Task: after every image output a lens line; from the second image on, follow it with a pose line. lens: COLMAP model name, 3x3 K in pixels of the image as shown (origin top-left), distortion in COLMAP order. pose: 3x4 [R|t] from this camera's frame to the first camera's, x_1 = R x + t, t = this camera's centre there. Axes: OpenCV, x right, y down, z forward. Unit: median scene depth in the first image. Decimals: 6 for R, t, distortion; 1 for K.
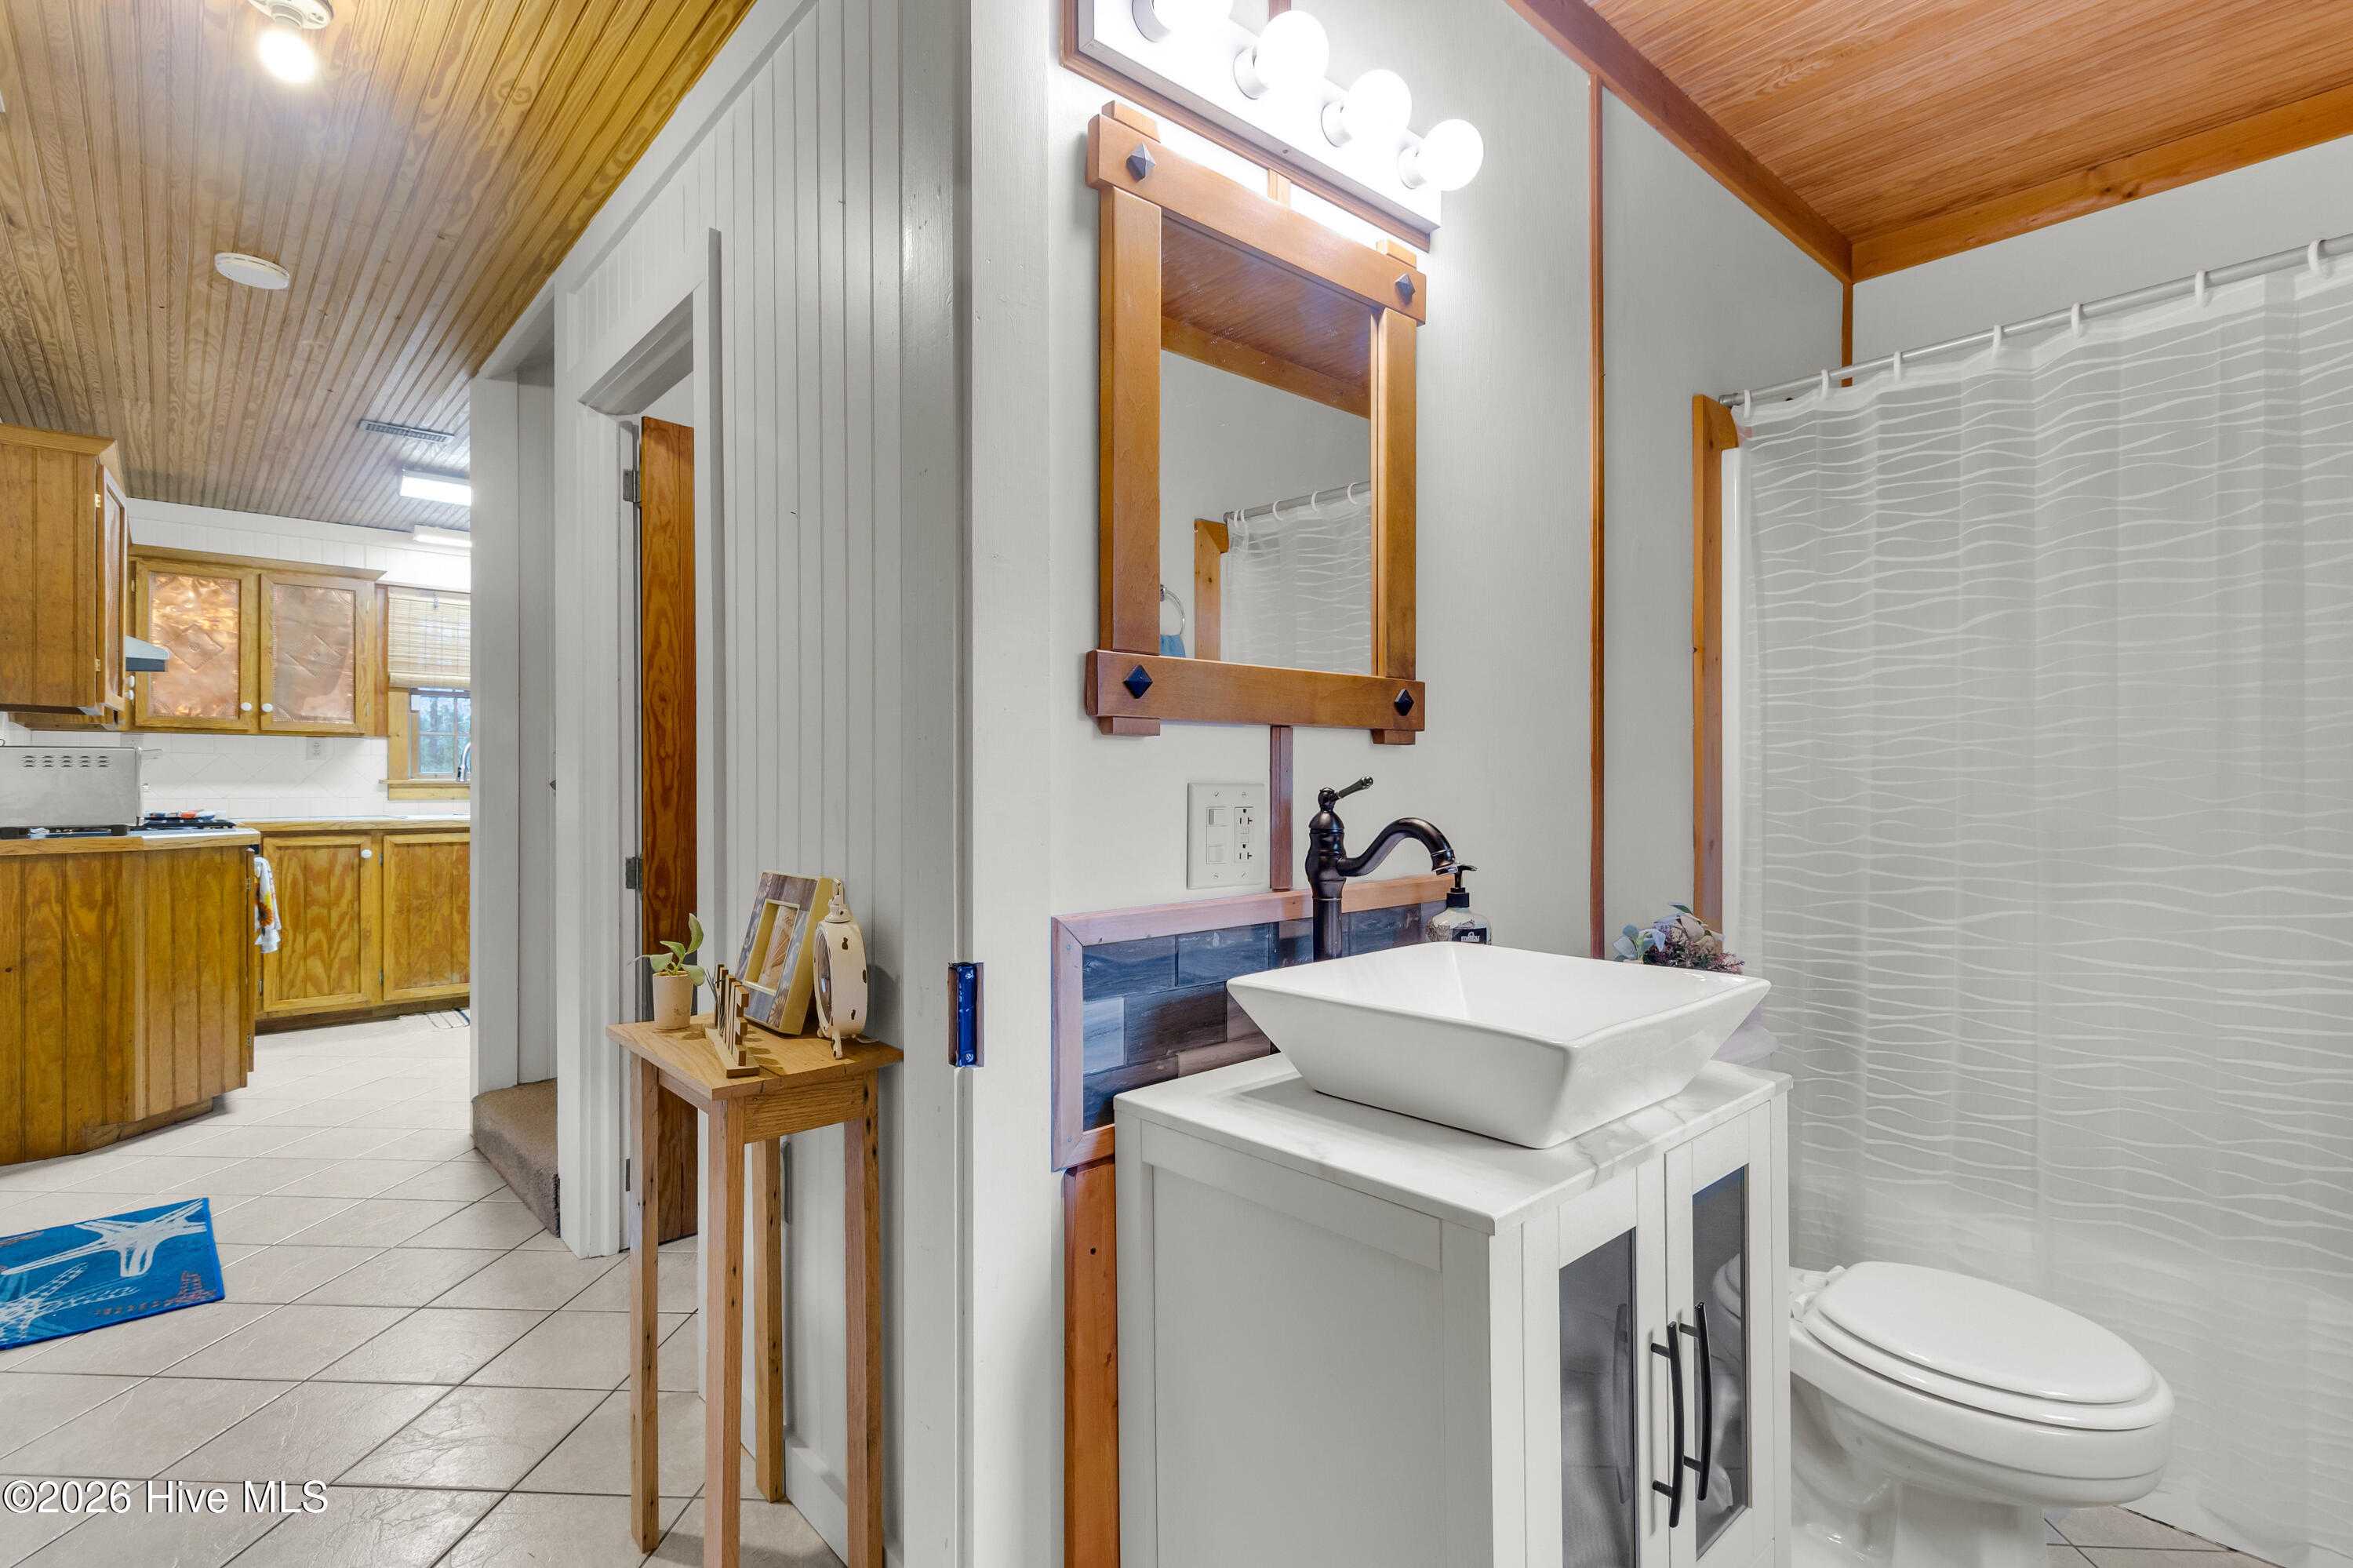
lens RADIAL K [[1118.9, 0, 1181.8], [0, 1118.9, 777.6], [0, 0, 1]] dist [-0.002477, 0.002938]
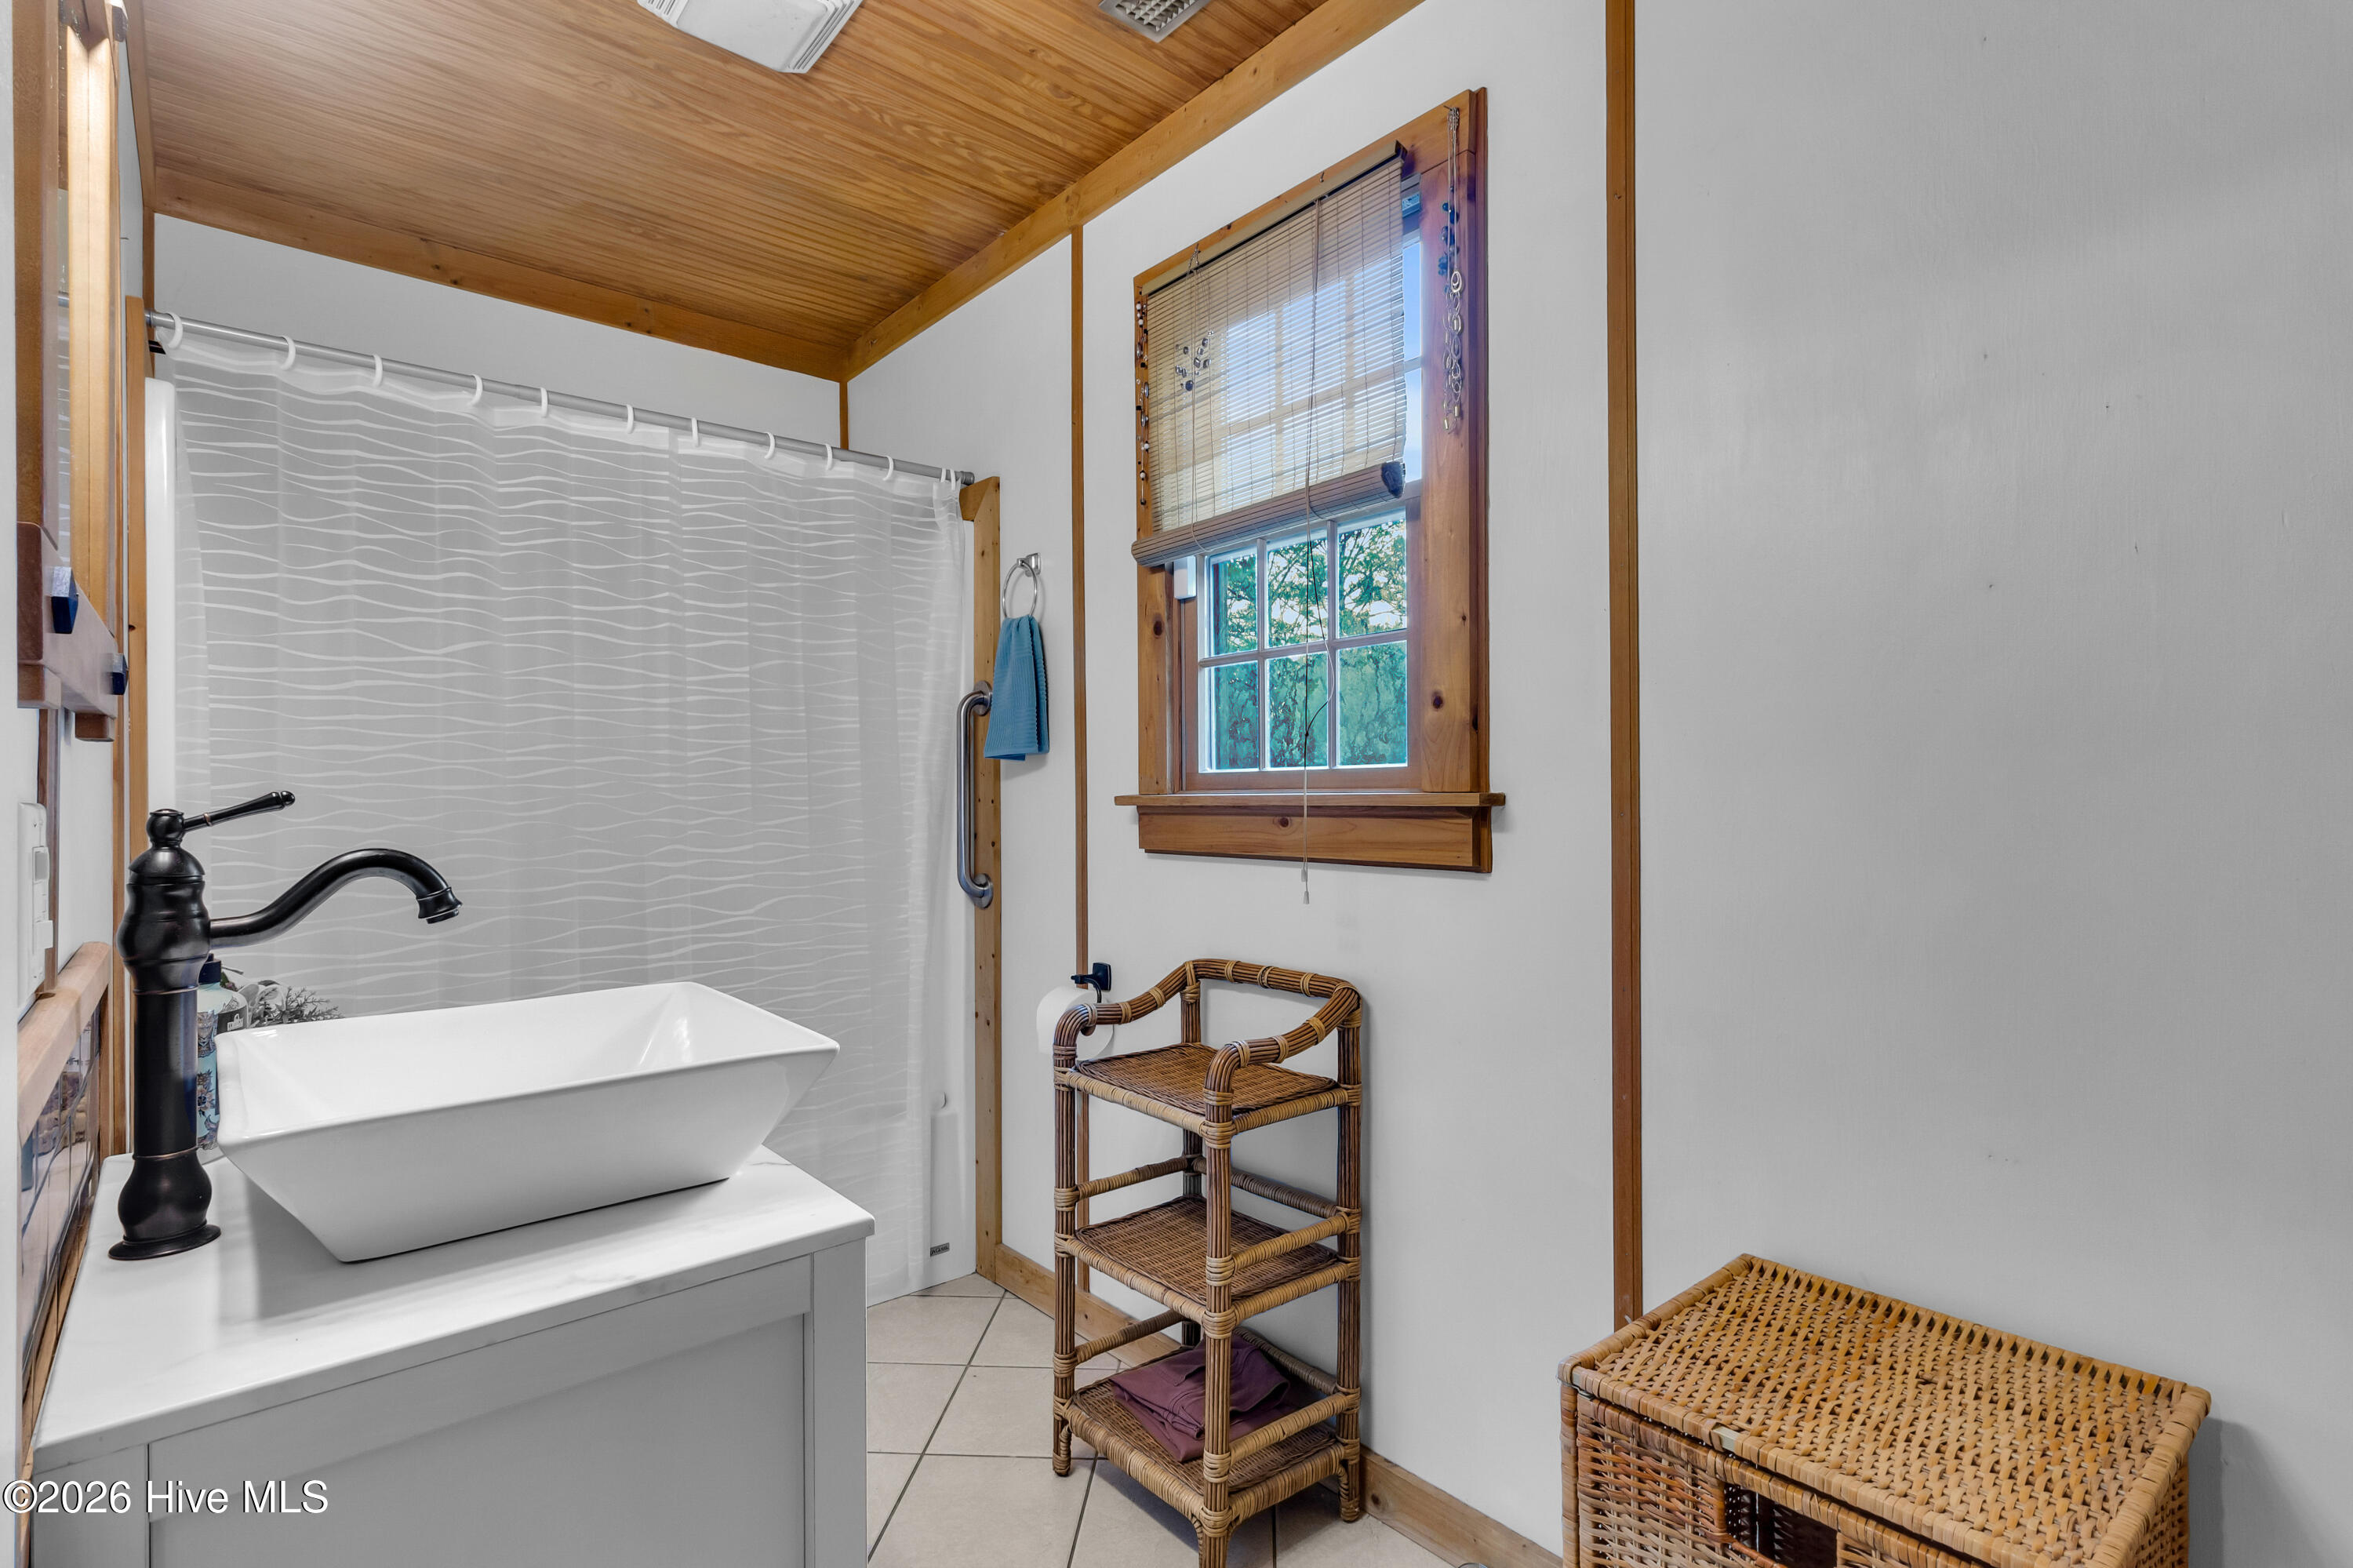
lens RADIAL K [[1118.9, 0, 1180.3], [0, 1118.9, 791.4], [0, 0, 1]] dist [-0.002477, 0.002938]
pose [[0.018354, 0.005581, 0.999816, -0.355568], [-0.001093, 0.999984, -0.005562, 0.001185], [-0.999831, -0.000991, 0.018359, 0.325085]]
